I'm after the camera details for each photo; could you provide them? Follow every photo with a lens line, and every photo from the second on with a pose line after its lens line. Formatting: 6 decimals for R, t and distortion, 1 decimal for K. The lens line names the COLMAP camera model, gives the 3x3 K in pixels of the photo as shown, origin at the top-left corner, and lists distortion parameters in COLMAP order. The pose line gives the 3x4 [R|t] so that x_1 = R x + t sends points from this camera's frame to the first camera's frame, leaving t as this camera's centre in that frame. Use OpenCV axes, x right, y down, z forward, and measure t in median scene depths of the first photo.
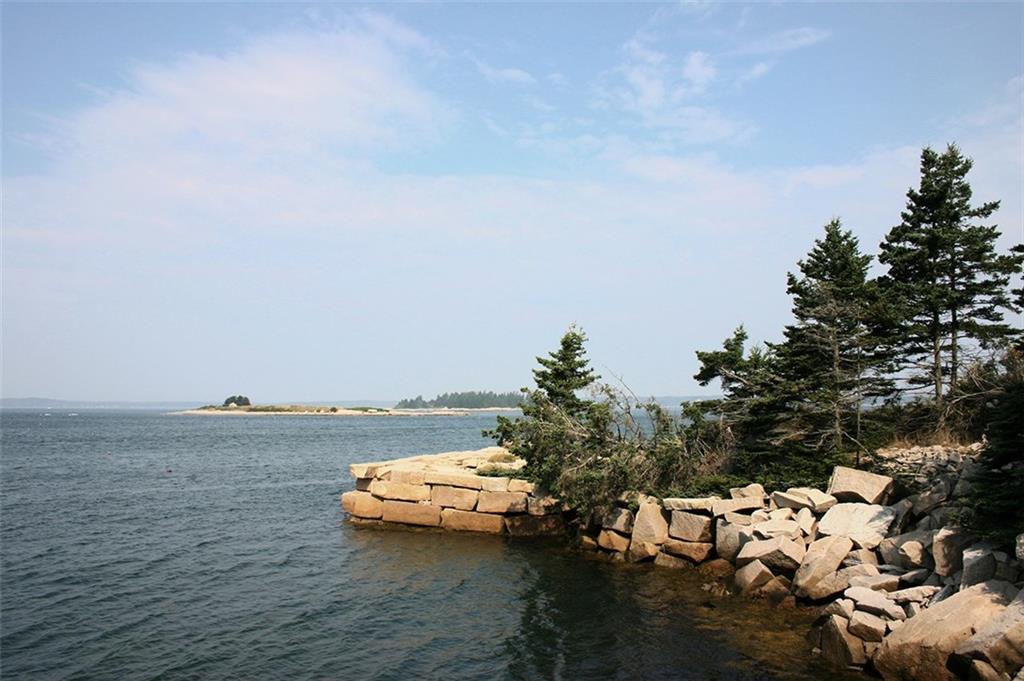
lens RADIAL K [[843.2, 0, 512.0], [0, 843.2, 340.5], [0, 0, 1]] dist [-0.124129, 0.082391]
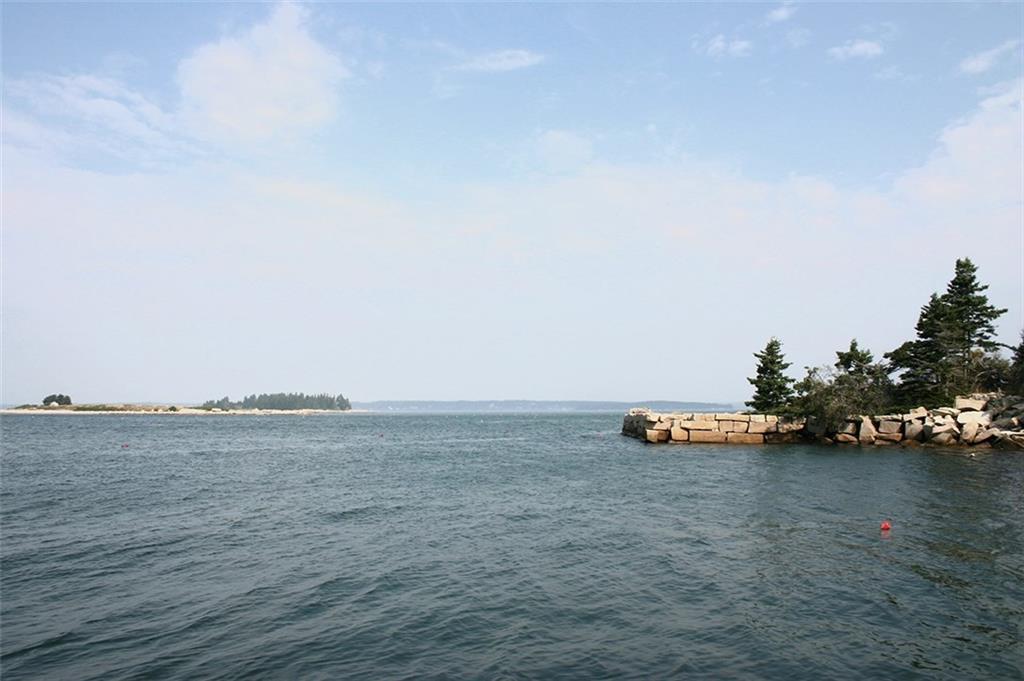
lens RADIAL K [[843.2, 0, 512.0], [0, 843.2, 340.5], [0, 0, 1]] dist [-0.124129, 0.082391]
pose [[0.966266, 0.021545, 0.256643, -1.177564], [-0.020135, 0.999764, -0.008121, 0.021845], [-0.256758, 0.002680, 0.966472, -0.781258]]
